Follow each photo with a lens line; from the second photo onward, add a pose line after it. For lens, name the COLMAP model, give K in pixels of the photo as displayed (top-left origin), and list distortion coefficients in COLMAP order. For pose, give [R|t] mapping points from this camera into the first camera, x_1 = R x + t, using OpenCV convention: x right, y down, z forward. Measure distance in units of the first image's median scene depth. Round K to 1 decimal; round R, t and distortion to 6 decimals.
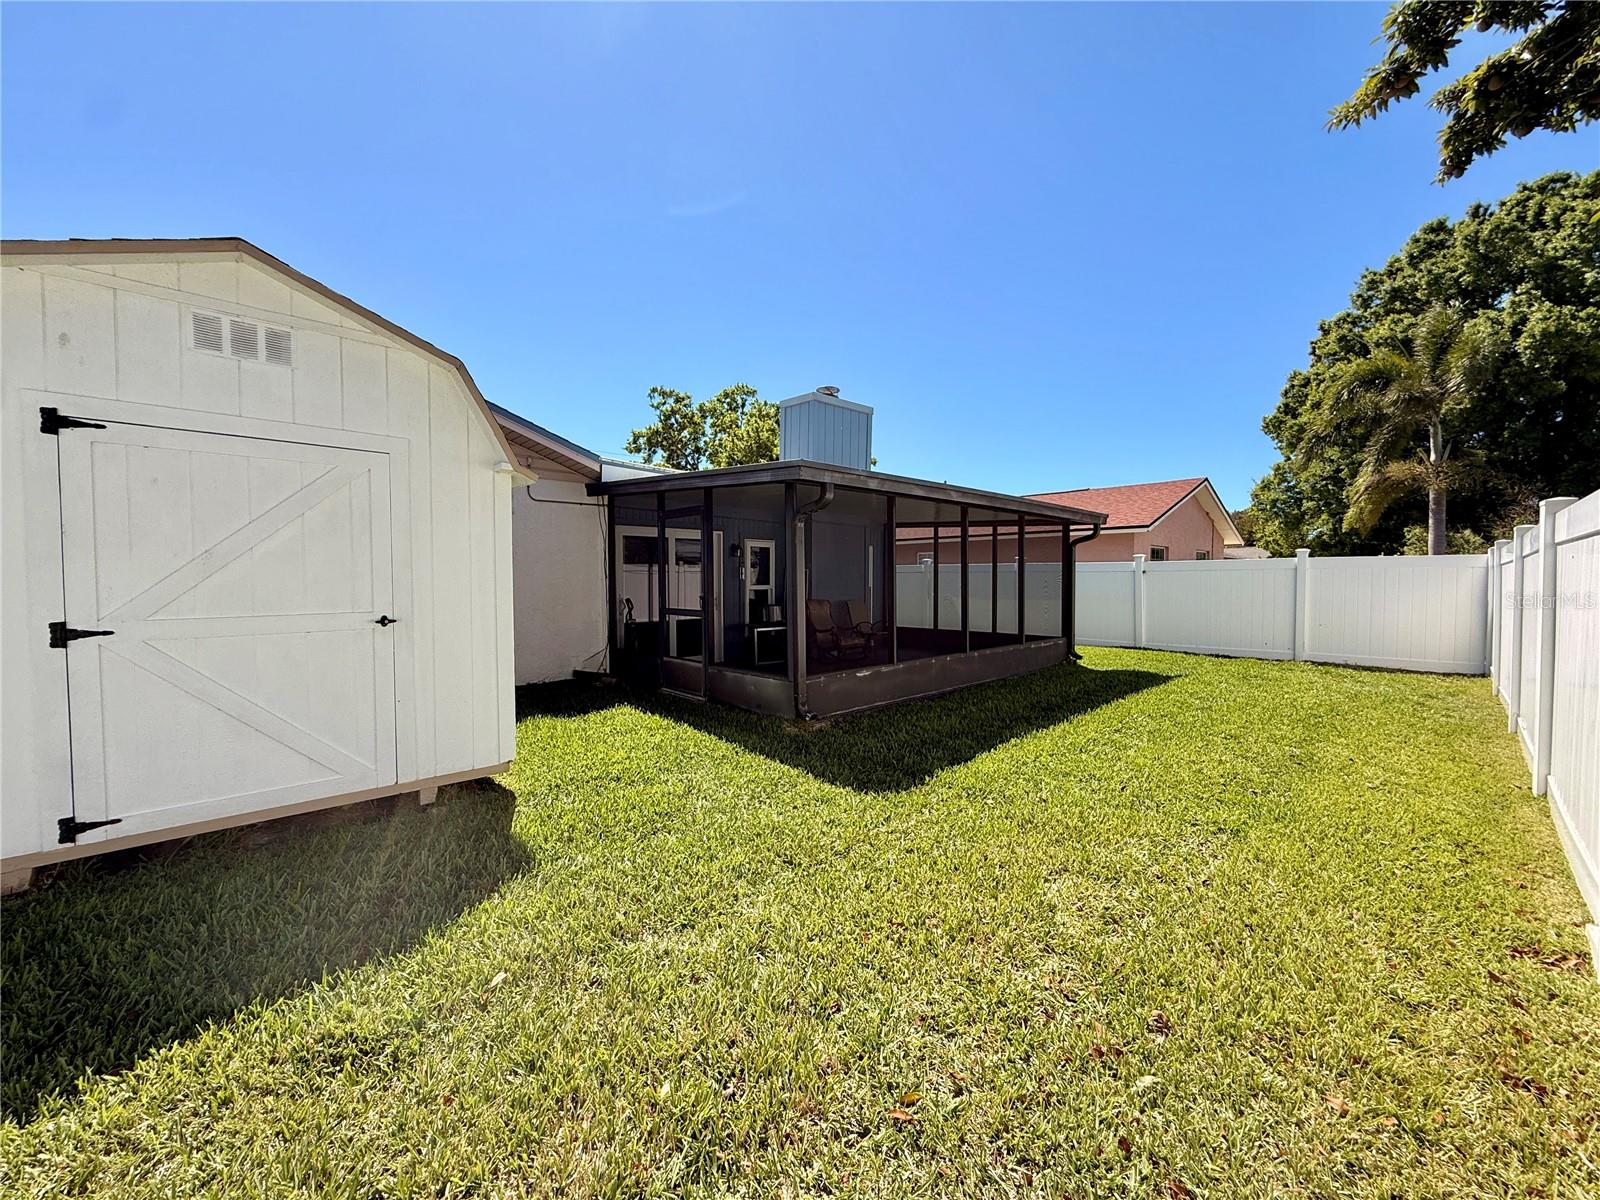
lens RADIAL K [[635.9, 0, 794.2], [0, 635.9, 602.1], [0, 0, 1]] dist [0.001374, 0.000142]
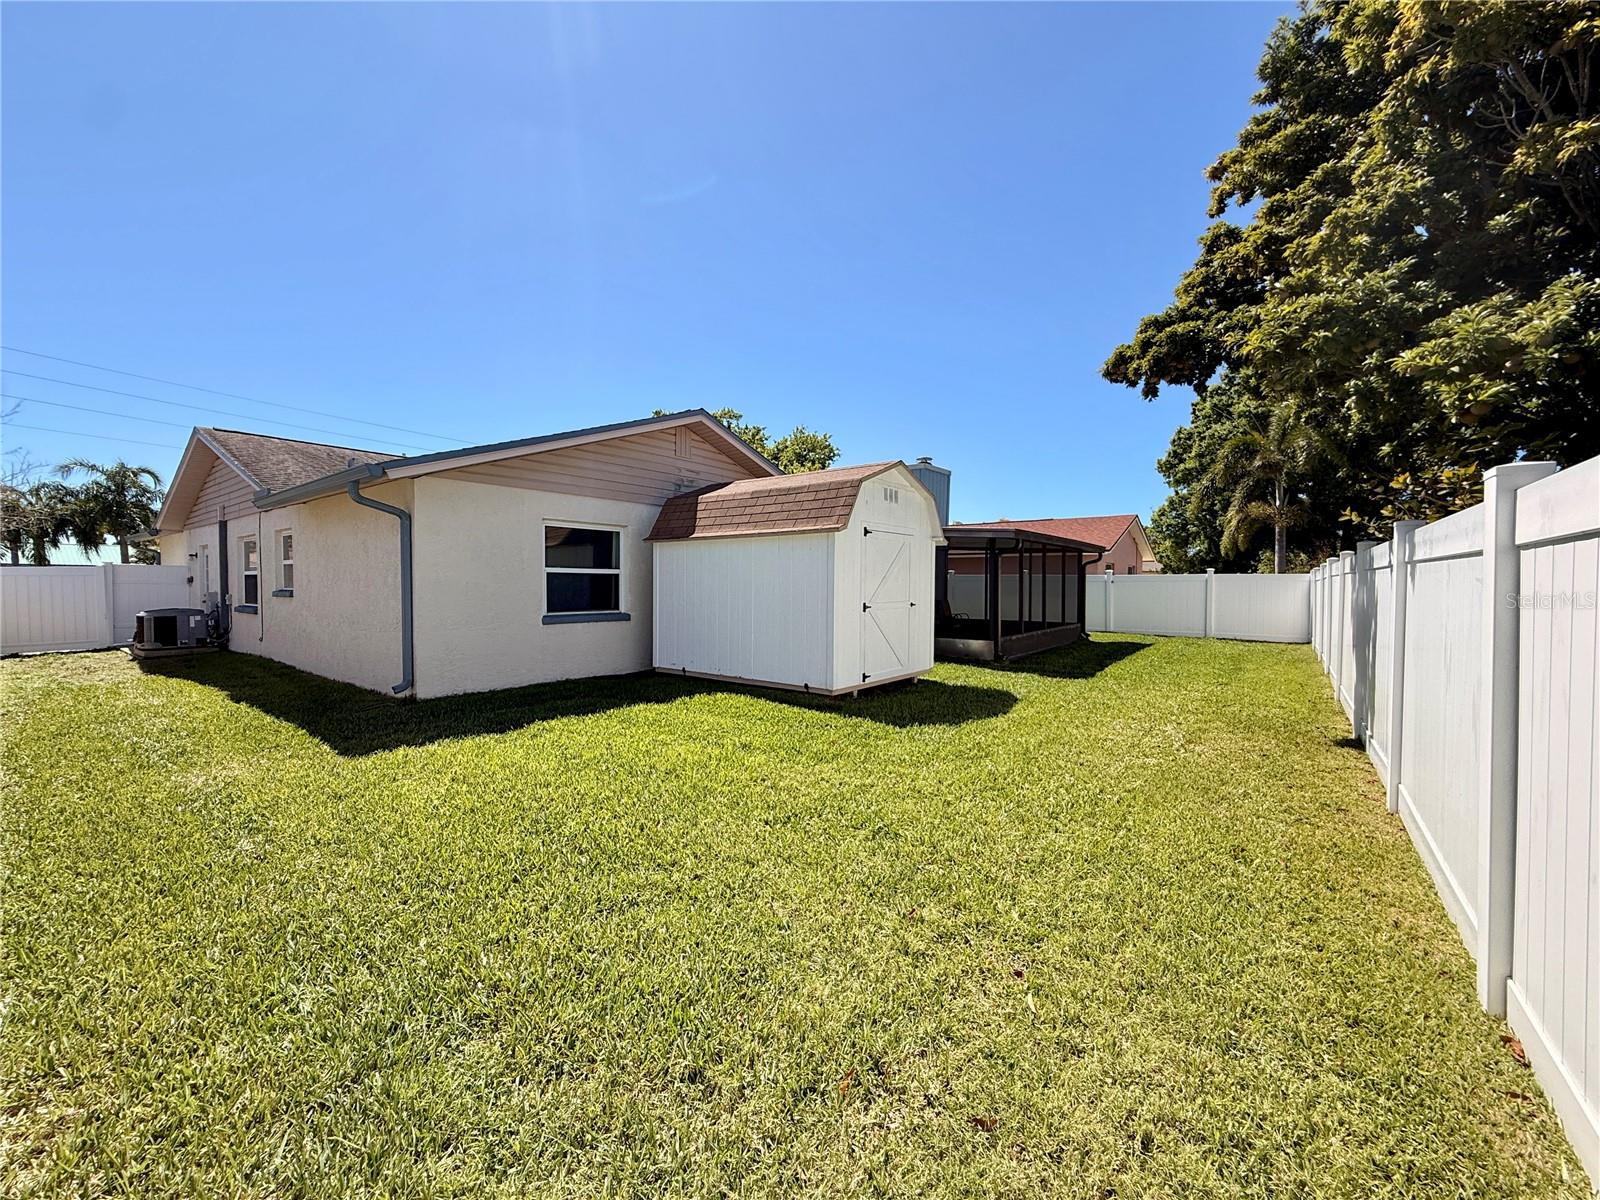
lens RADIAL K [[638.5, 0, 797.0], [0, 638.5, 598.2], [0, 0, 1]] dist [-0.000808, -0.000148]
pose [[0.989199, 0.001159, 0.146574, -0.352468], [0.000875, 0.999904, -0.013809, 0.009503], [-0.146576, 0.013788, 0.989103, -0.330051]]
